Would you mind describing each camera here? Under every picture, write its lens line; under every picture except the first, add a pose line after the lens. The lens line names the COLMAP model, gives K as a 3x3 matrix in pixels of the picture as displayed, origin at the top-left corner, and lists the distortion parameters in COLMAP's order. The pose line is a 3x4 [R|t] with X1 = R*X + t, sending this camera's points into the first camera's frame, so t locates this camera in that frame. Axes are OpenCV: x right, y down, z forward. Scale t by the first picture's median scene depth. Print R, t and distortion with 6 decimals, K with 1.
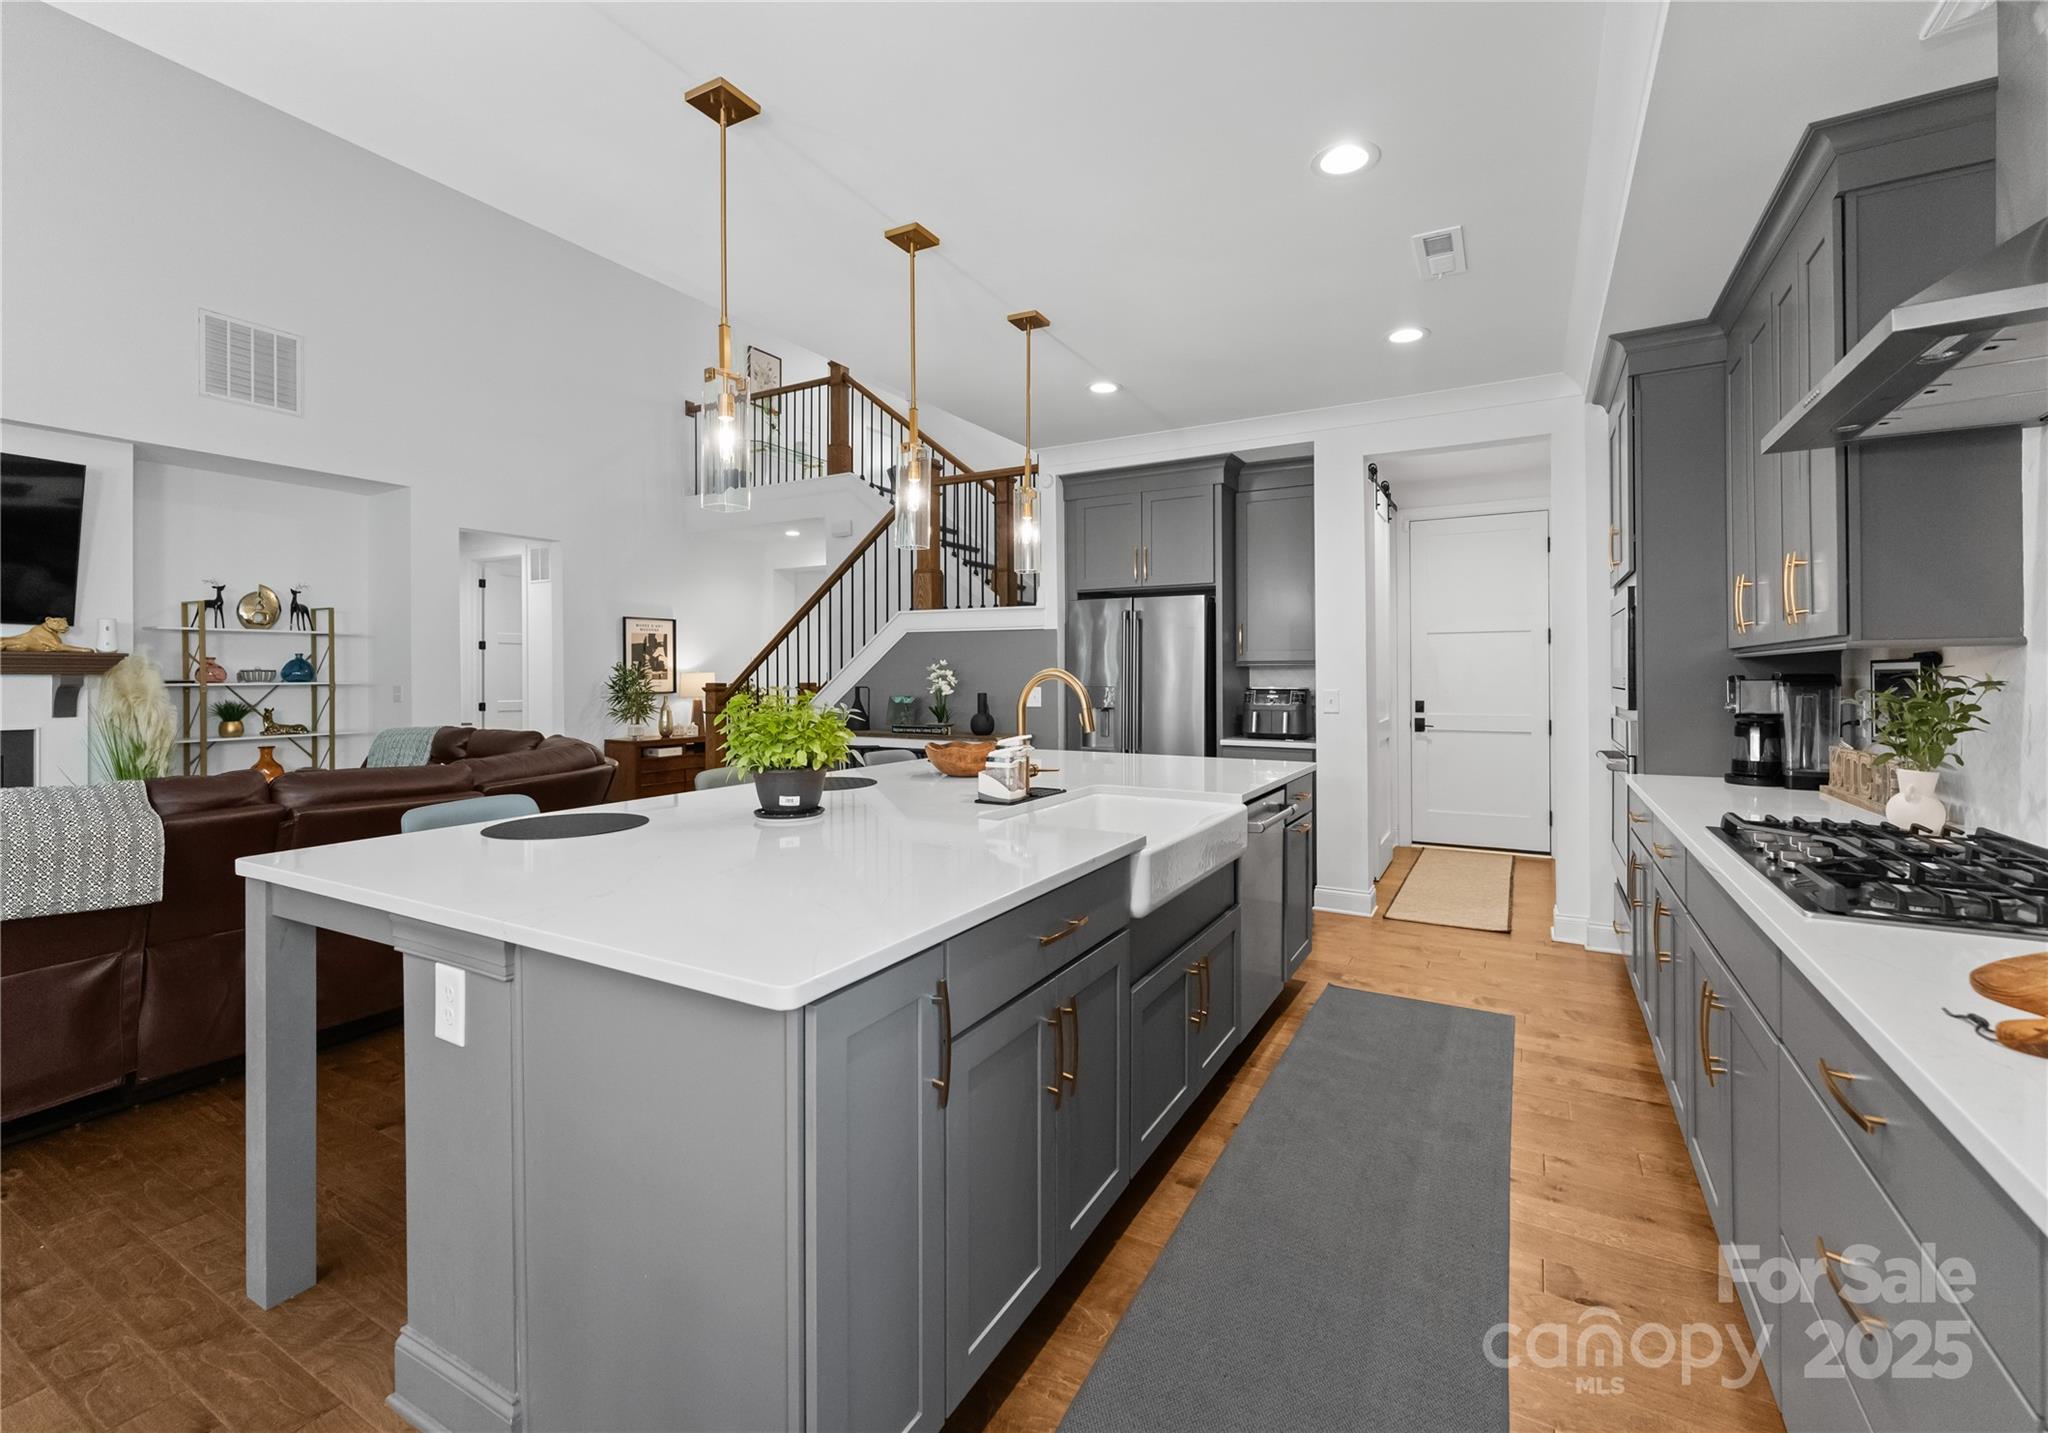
lens RADIAL K [[882.0, 0, 1024.4], [0, 882.0, 678.1], [0, 0, 1]] dist [0.002538, -0.000224]
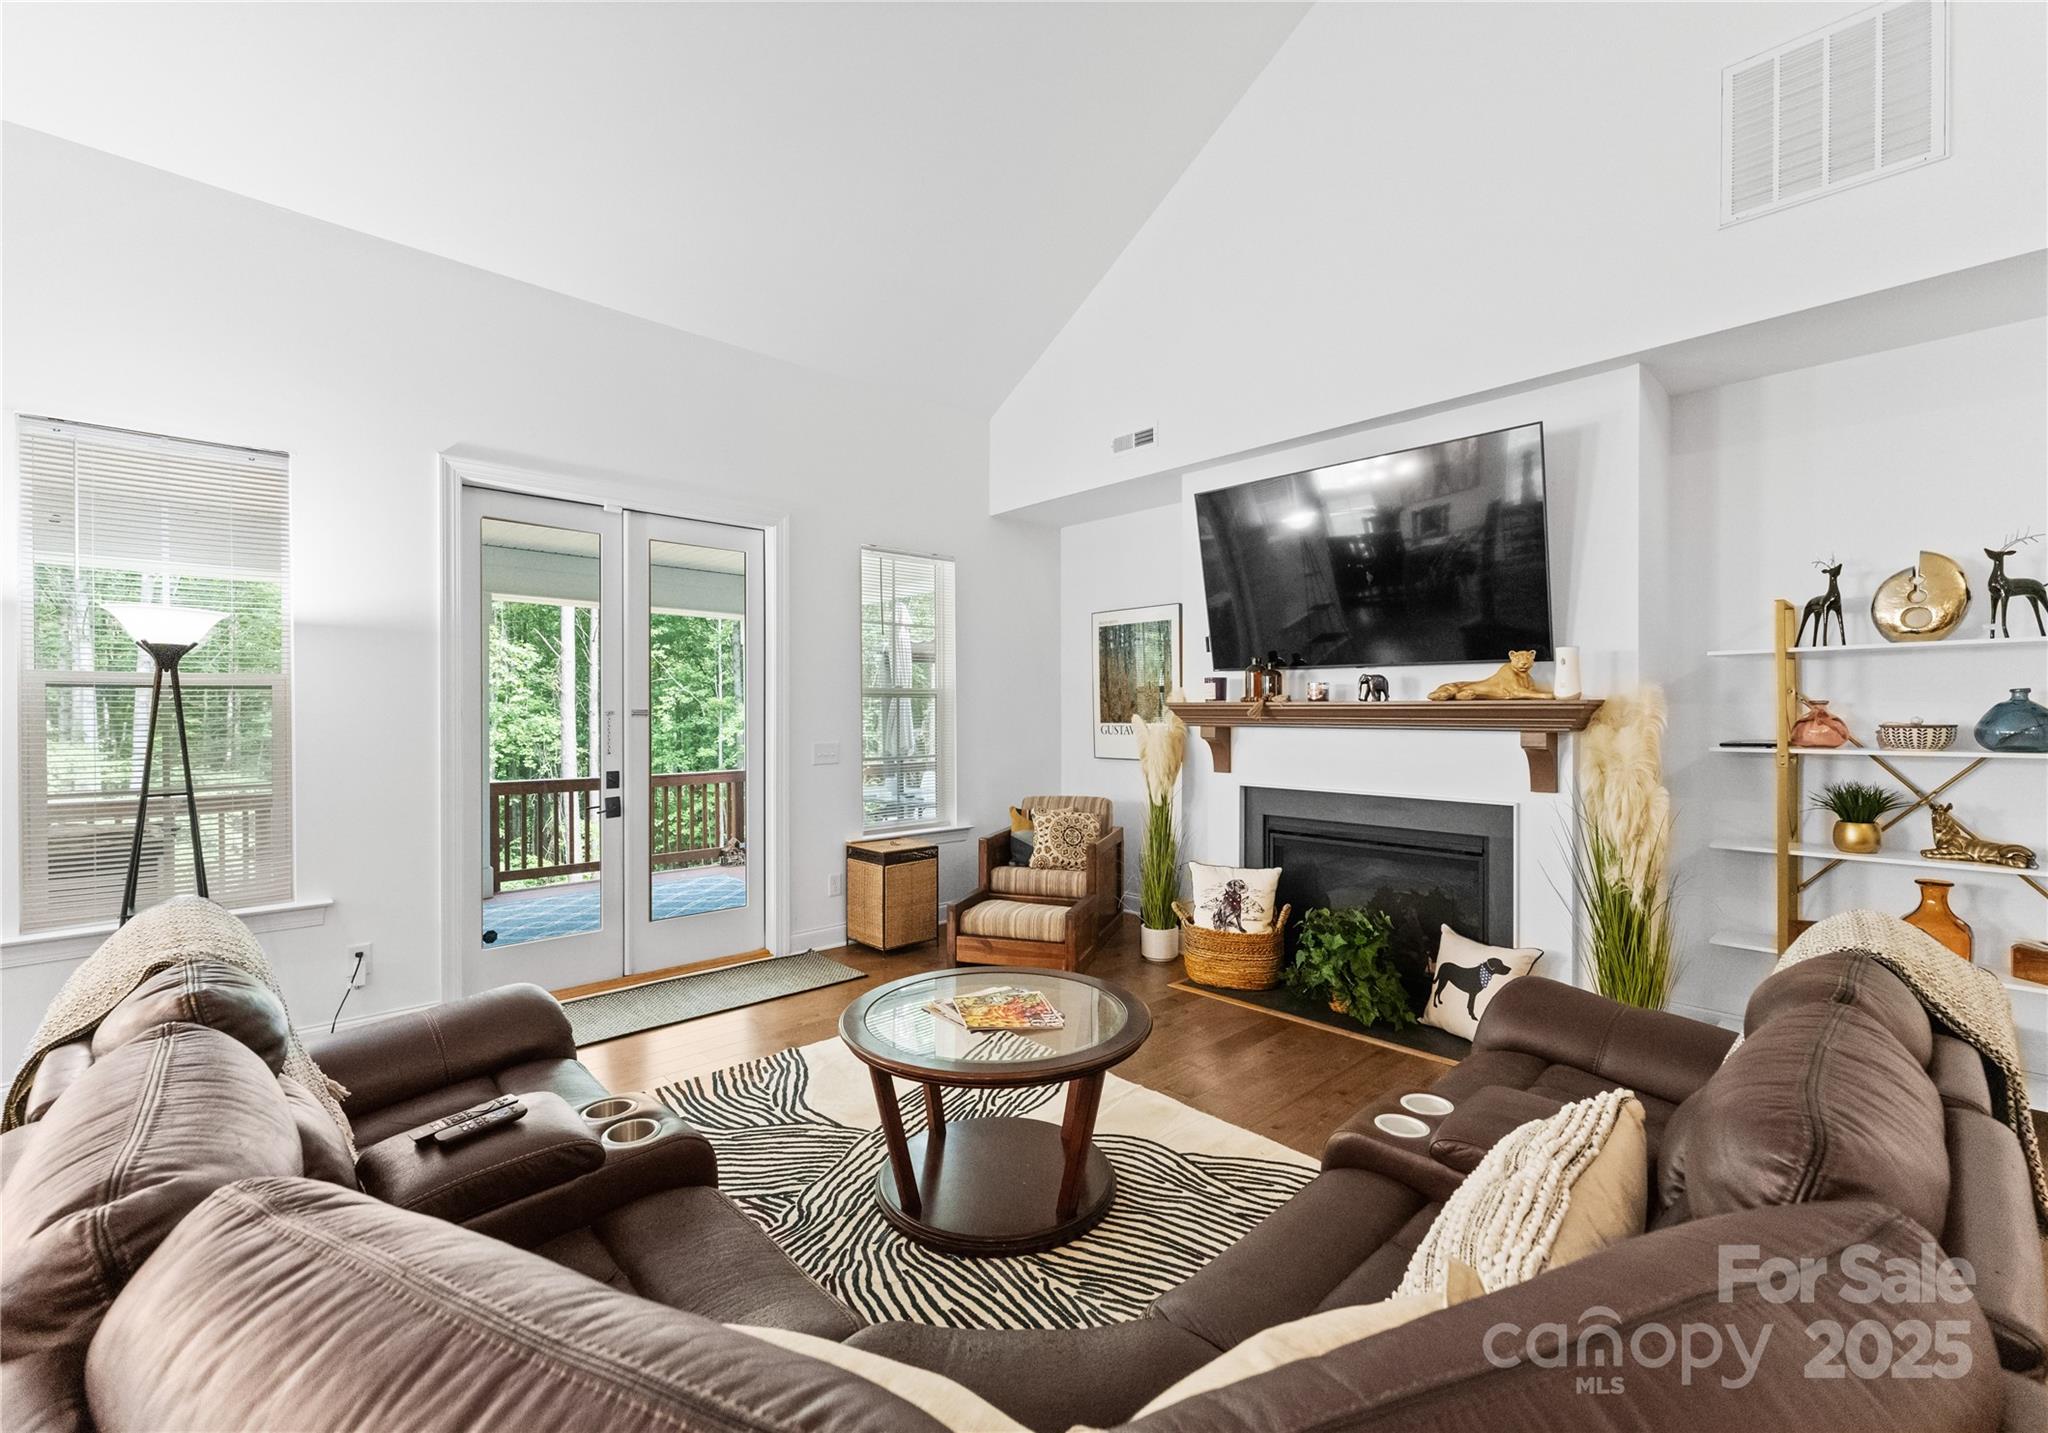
lens RADIAL K [[882.0, 0, 1045.3], [0, 882.0, 715.7], [0, 0, 1]] dist [0.002538, -0.000224]
pose [[-0.281175, 0.005639, -0.959640, -0.304757], [-0.002751, 0.999974, 0.006682, -0.019563], [0.959653, 0.004518, -0.281152, 0.806951]]
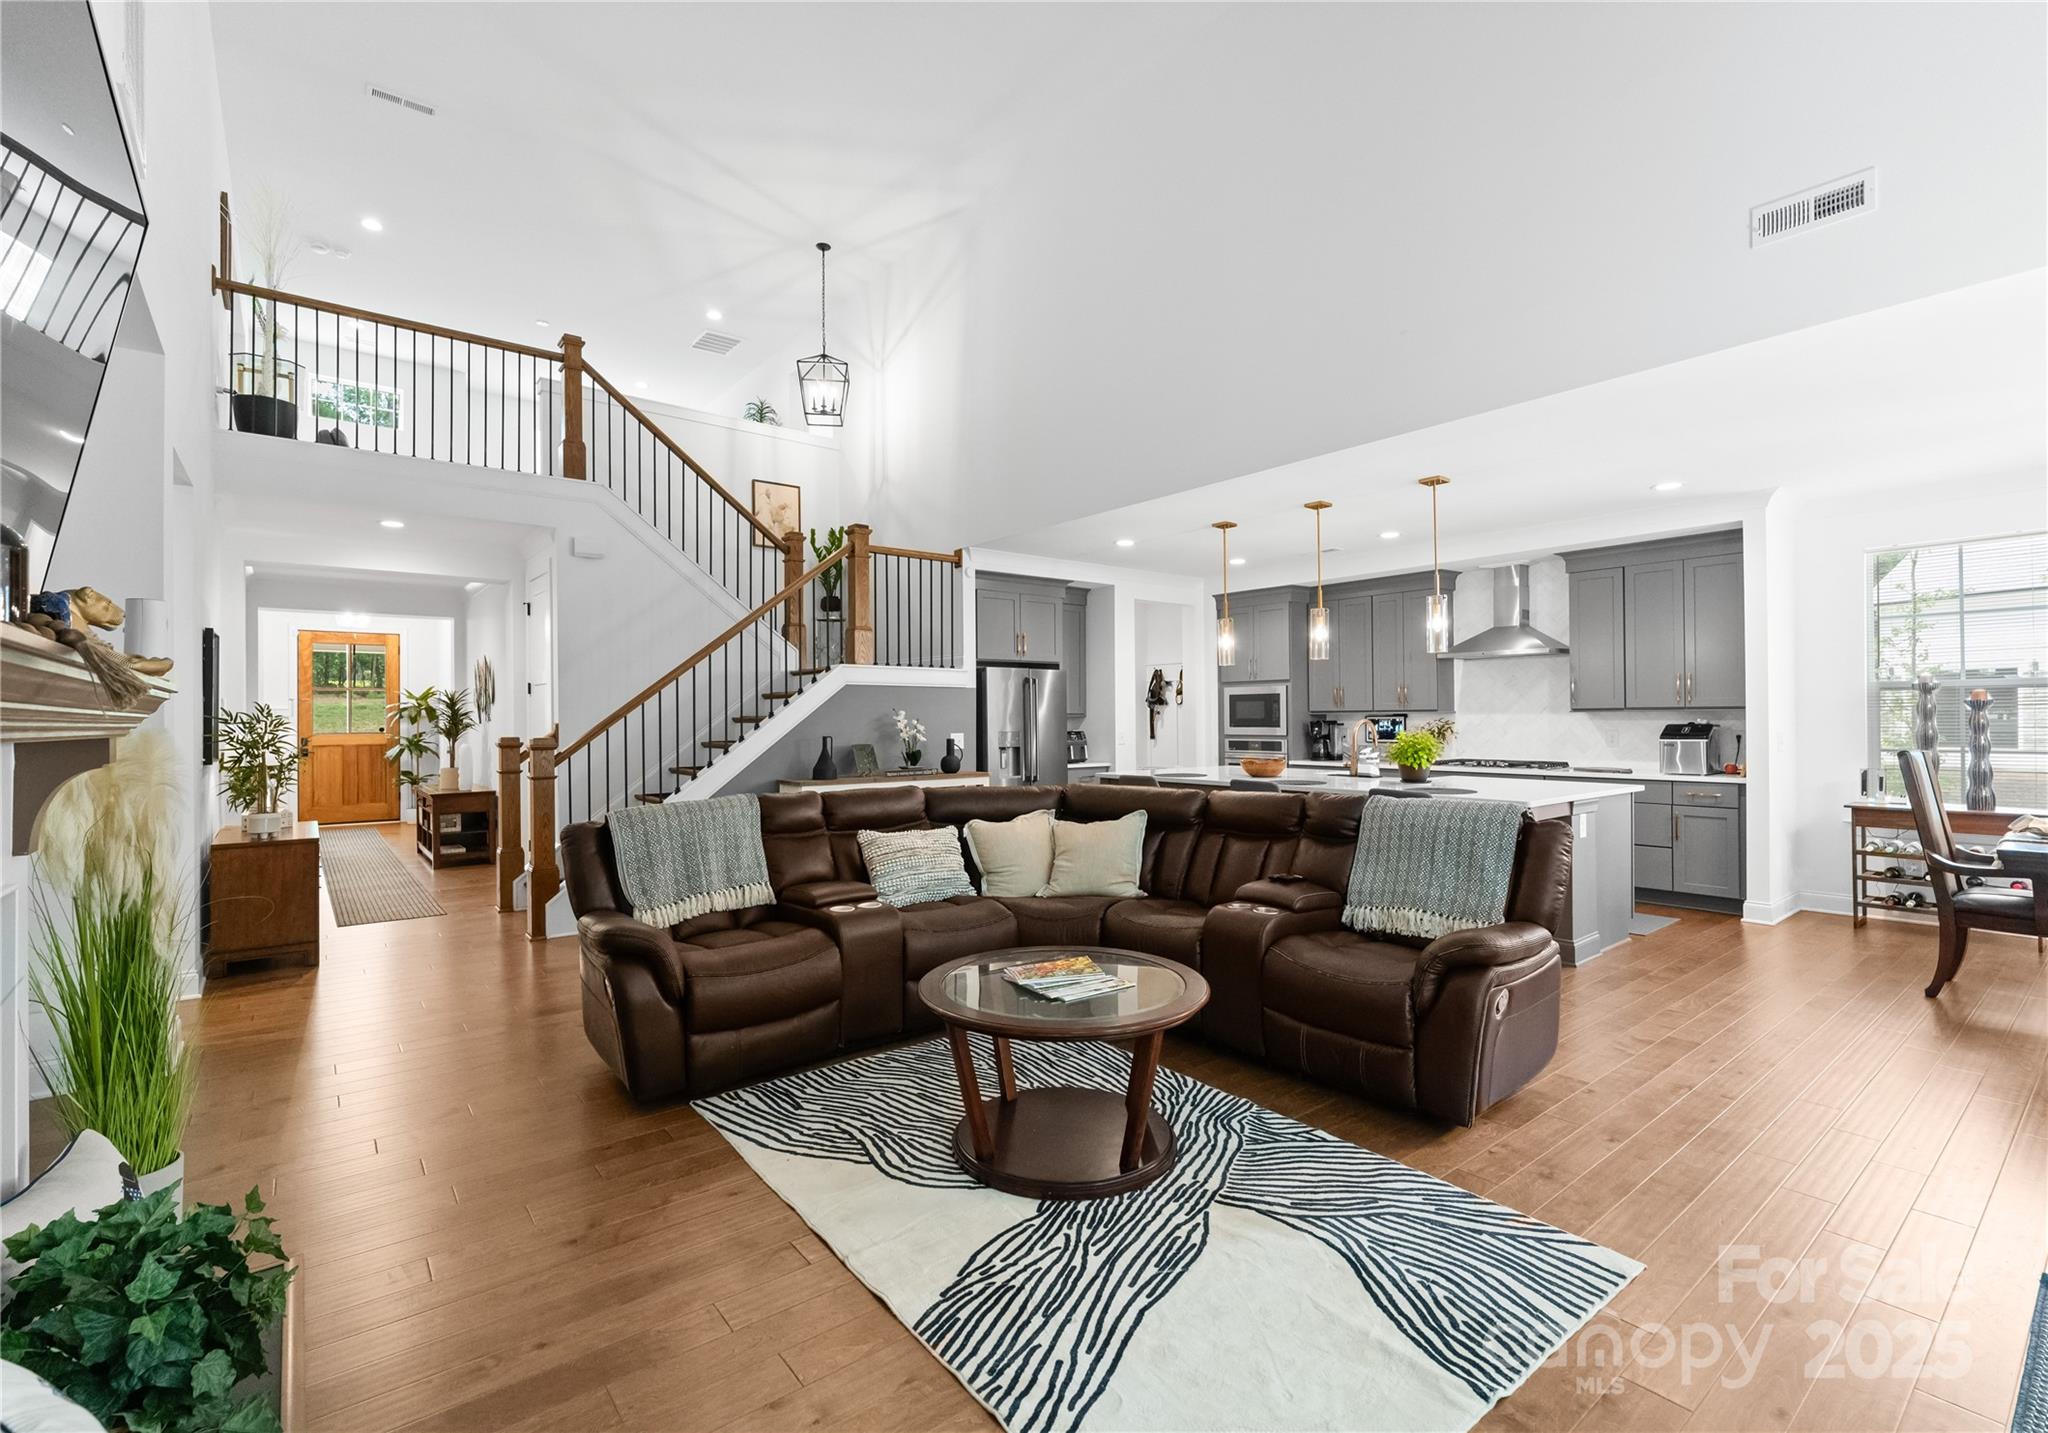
lens RADIAL K [[930.1, 0, 1044.8], [0, 930.1, 703.9], [0, 0, 1]] dist [0.008552, -0.003850]
pose [[0.352348, 0.014043, 0.935764, -1.290180], [0.010002, 0.999774, -0.018770, -0.006082], [-0.935816, 0.015973, 0.352128, 0.456460]]
